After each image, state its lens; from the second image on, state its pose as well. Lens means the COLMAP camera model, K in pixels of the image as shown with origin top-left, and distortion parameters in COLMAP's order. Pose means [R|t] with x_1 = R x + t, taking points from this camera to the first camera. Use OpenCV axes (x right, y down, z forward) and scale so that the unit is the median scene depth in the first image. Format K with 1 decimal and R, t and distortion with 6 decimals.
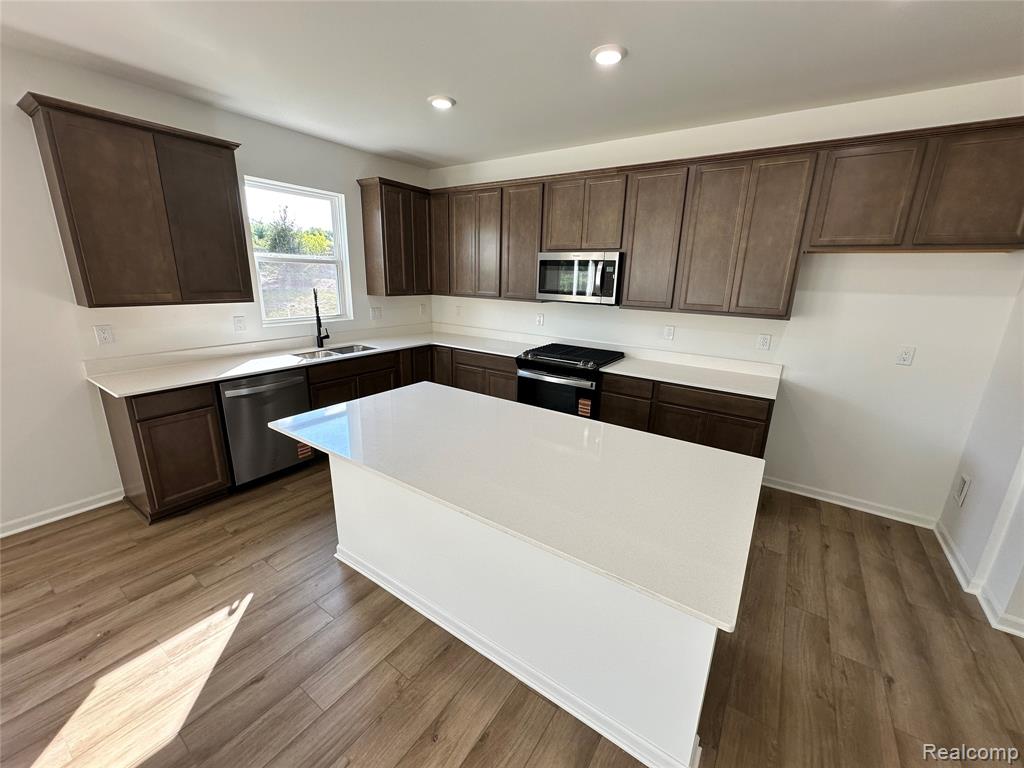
lens RADIAL K [[408.1, 0, 514.3], [0, 408.1, 382.5], [0, 0, 1]] dist [-0.002233, -0.000065]
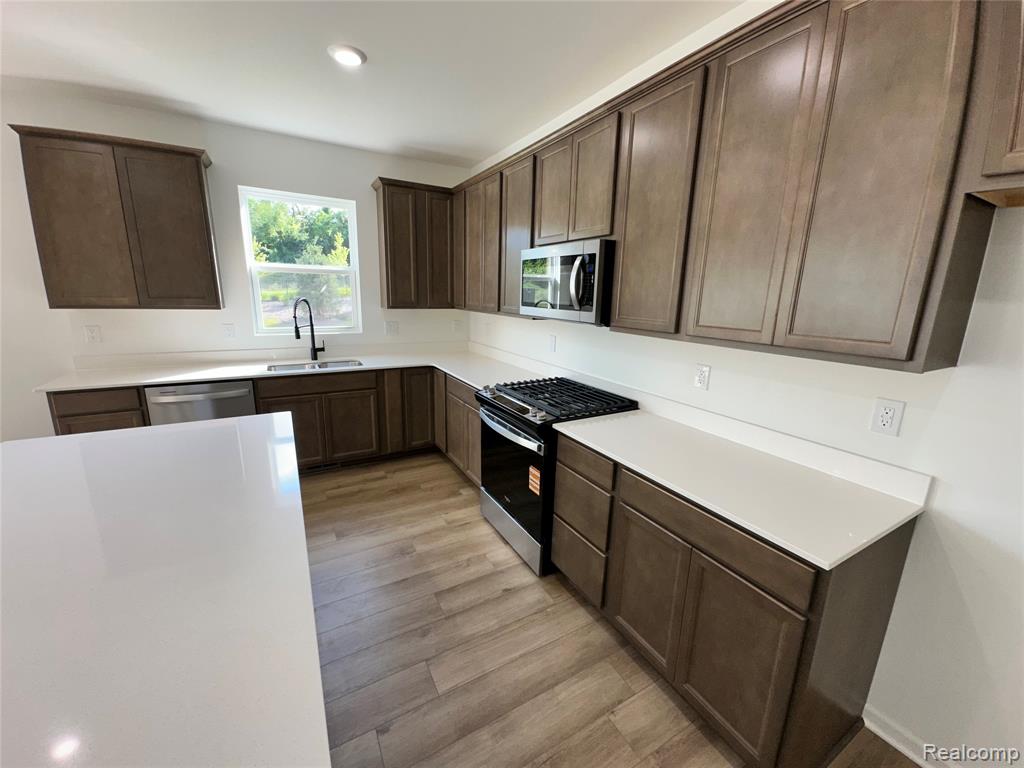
lens RADIAL K [[403.1, 0, 512.0], [0, 403.1, 384.0], [0, 0, 1]] dist [0.000569, 0.000147]
pose [[0.897582, 0.095254, -0.430433, 0.439403], [-0.116425, 0.992932, -0.023047, -0.077450], [0.425196, 0.070800, 0.902328, 0.431982]]
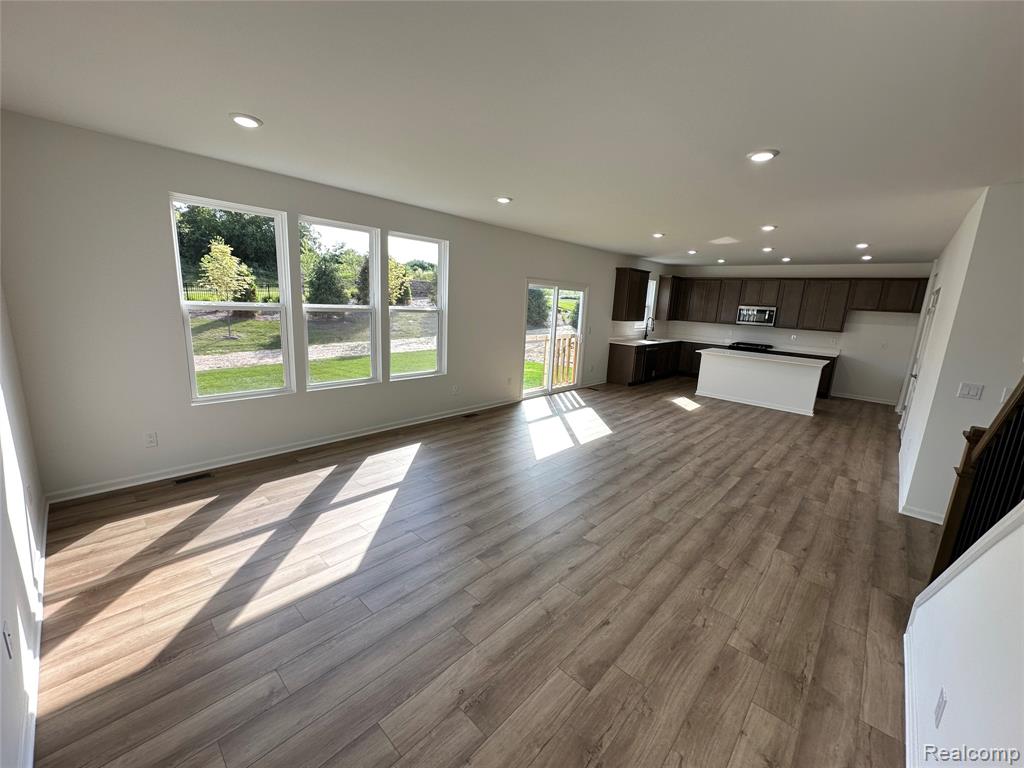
lens RADIAL K [[408.1, 0, 514.3], [0, 408.1, 382.5], [0, 0, 1]] dist [-0.002233, -0.000065]
pose [[0.988826, 0.051848, -0.139768, -1.143817], [-0.061118, 0.996149, -0.062869, 0.494237], [0.135970, 0.070709, 0.988186, -2.039186]]
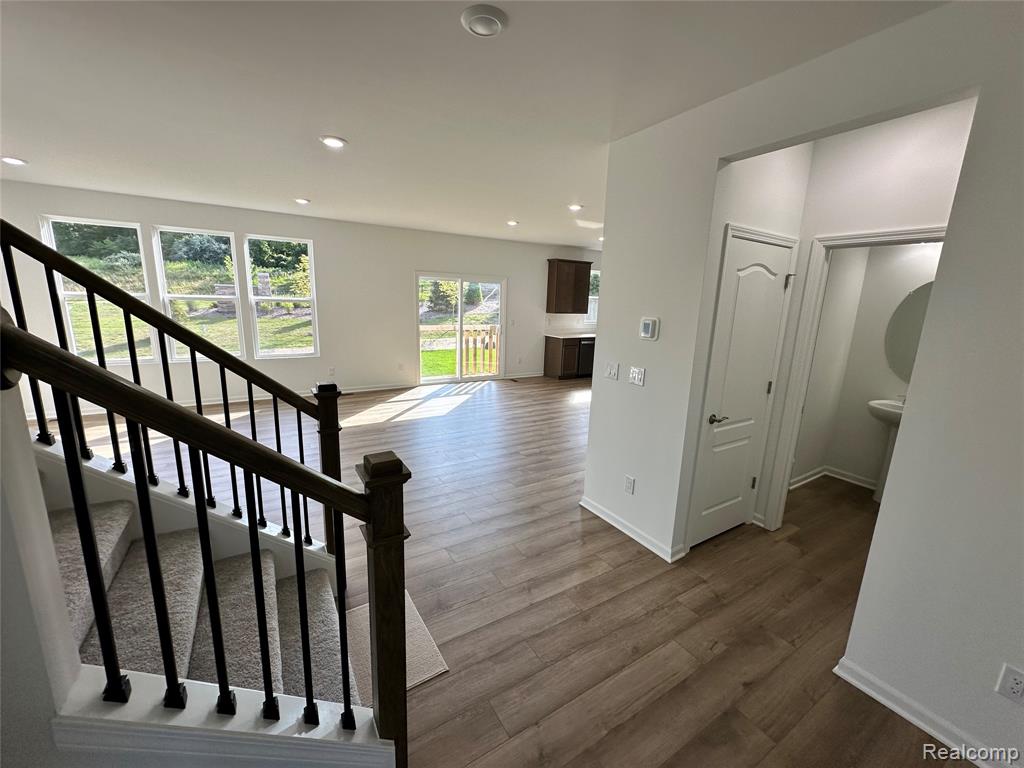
lens RADIAL K [[408.1, 0, 514.3], [0, 408.1, 382.5], [0, 0, 1]] dist [-0.002233, -0.000065]
pose [[0.913718, 0.086919, -0.396944, 0.059575], [-0.115103, 0.992208, -0.047688, 0.478664], [0.389706, 0.089263, 0.916603, -1.786233]]
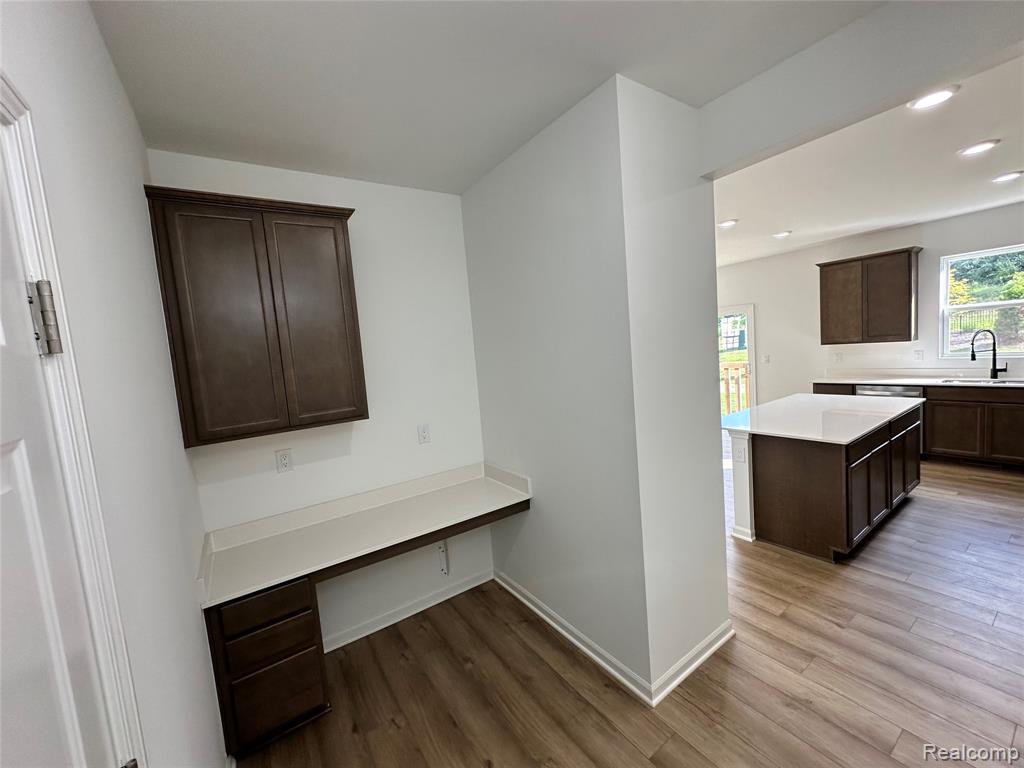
lens RADIAL K [[408.1, 0, 514.3], [0, 408.1, 382.5], [0, 0, 1]] dist [-0.002233, -0.000065]
pose [[-0.361846, 0.087649, -0.928108, 1.365372], [-0.167155, 0.973336, 0.157090, -0.036076], [0.917130, 0.211980, -0.337546, 0.172328]]
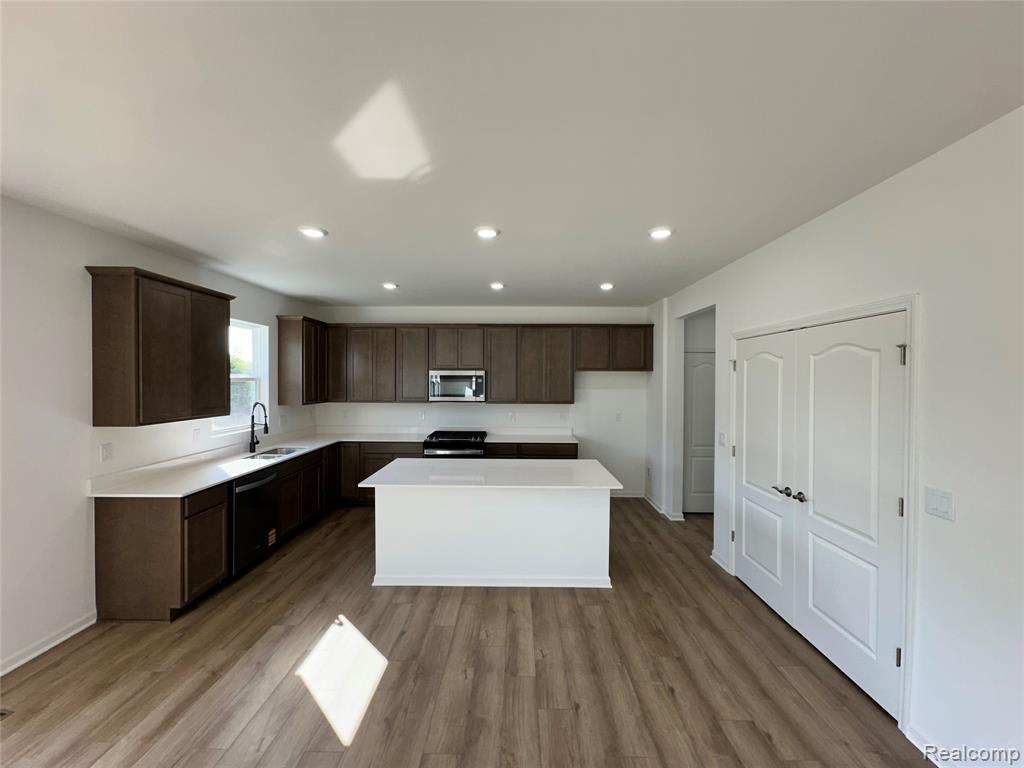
lens RADIAL K [[408.1, 0, 514.3], [0, 408.1, 382.5], [0, 0, 1]] dist [-0.002233, -0.000065]
pose [[0.828809, -0.027869, 0.558837, -0.622218], [0.160641, 0.968564, -0.189944, 0.072740], [-0.535976, 0.247200, 0.807231, -0.444208]]
